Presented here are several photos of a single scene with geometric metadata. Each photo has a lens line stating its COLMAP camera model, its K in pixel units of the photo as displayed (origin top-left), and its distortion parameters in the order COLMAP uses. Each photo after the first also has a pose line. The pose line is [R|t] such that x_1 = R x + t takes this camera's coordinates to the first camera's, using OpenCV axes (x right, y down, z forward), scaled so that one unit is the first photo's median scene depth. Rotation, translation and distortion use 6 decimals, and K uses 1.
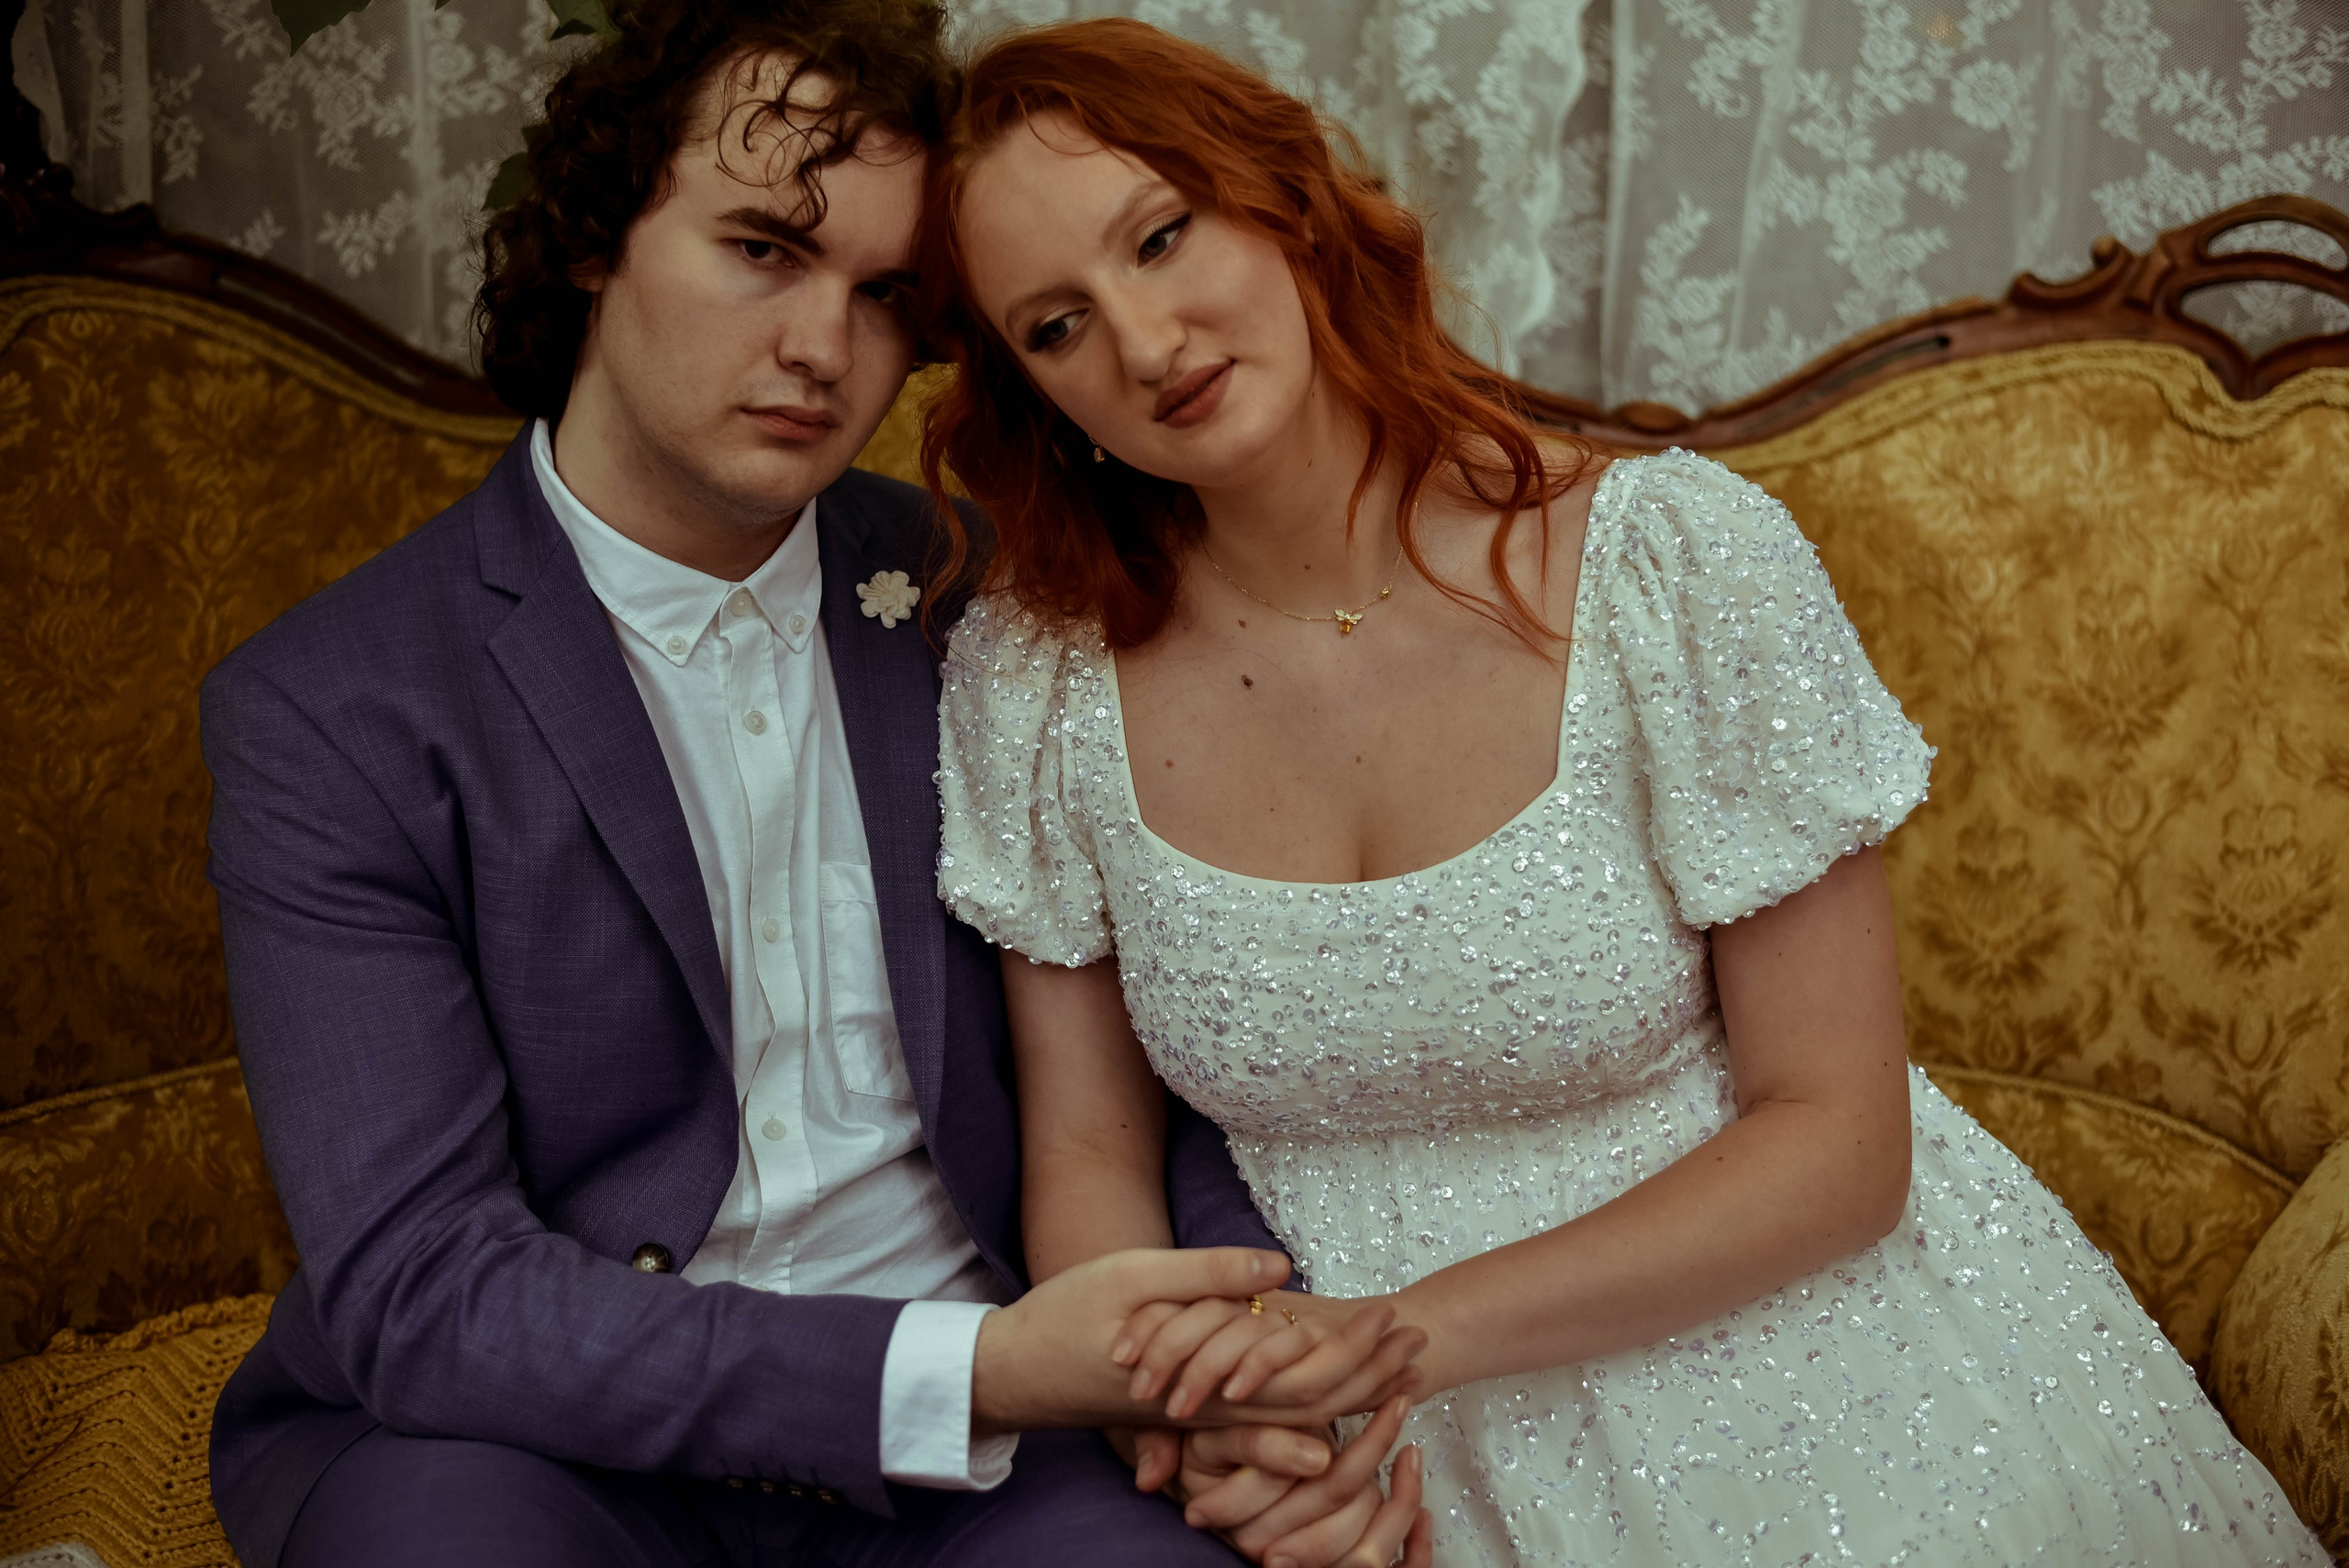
lens RADIAL K [[3380.5, 0, 1174.5], [0, 3380.5, 784.0], [0, 0, 1]] dist [-0.025310, 0.029805]
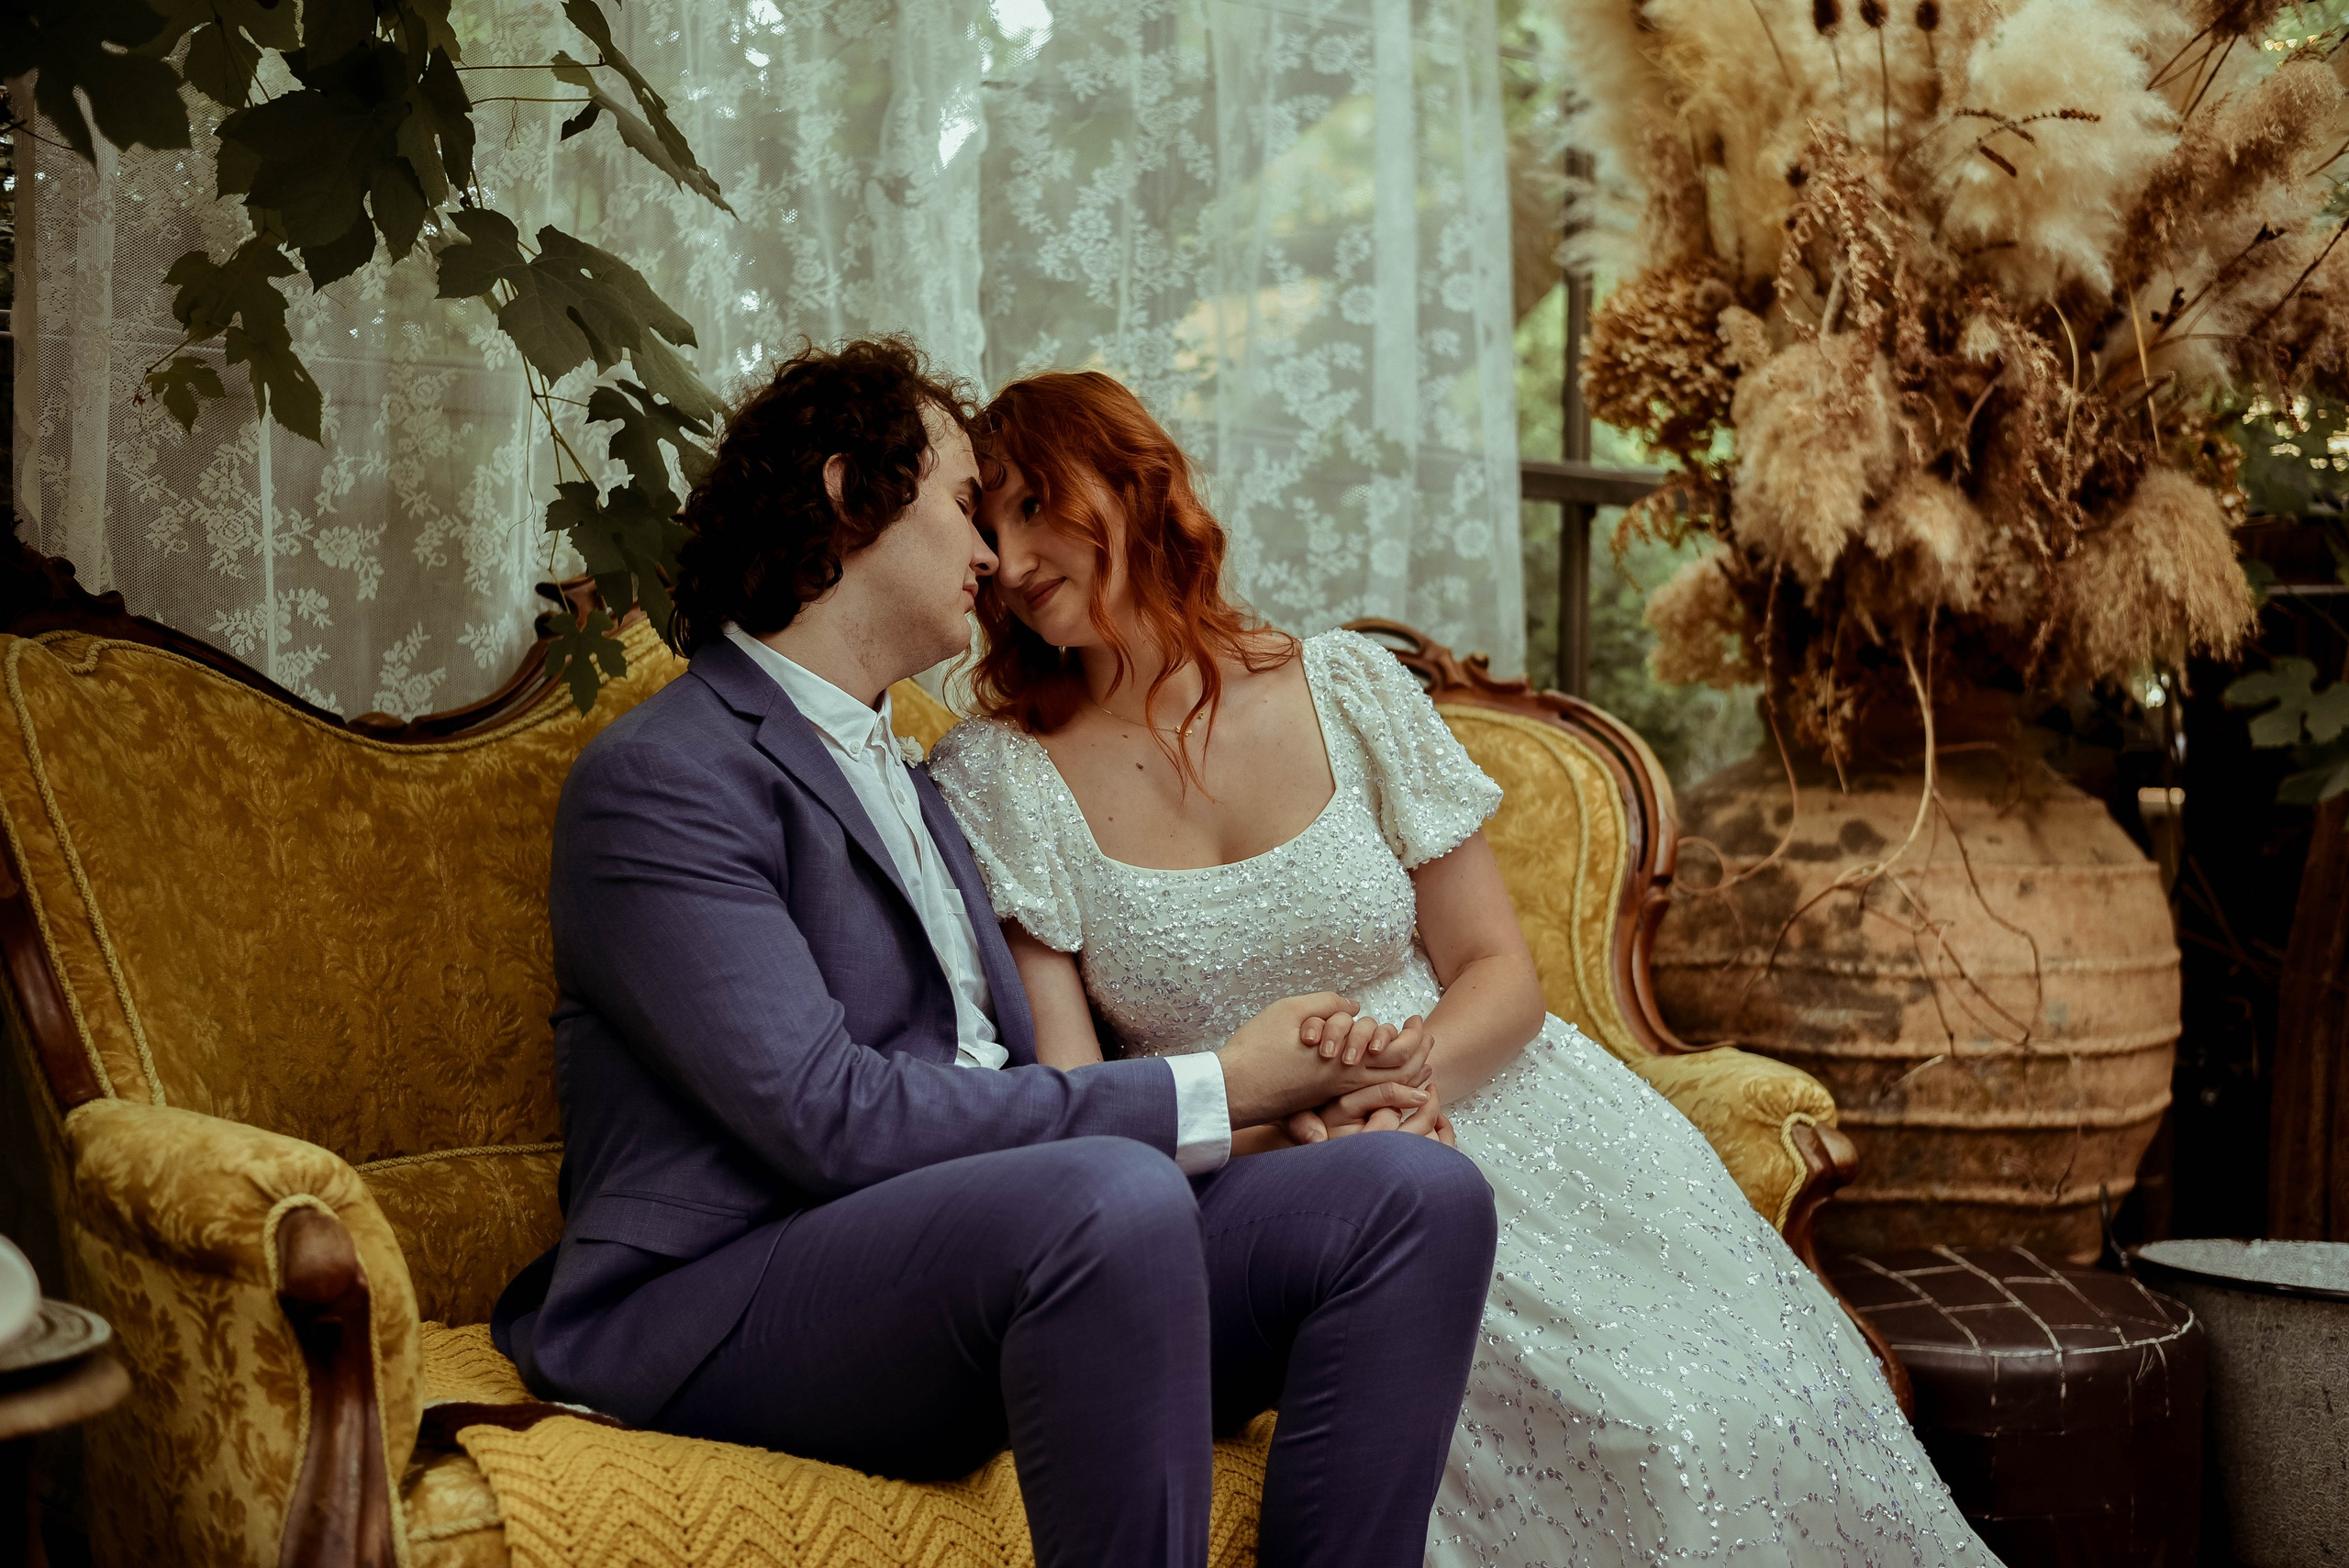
lens RADIAL K [[3369.8, 0, 1103.1], [0, 3369.8, 781.2], [0, 0, 1]] dist [-0.016903, 0.030751]
pose [[0.840154, -0.012593, 0.542201, -0.720868], [0.178073, 0.950711, -0.253849, 0.317351], [-0.512280, 0.309824, 0.800986, -0.255243]]
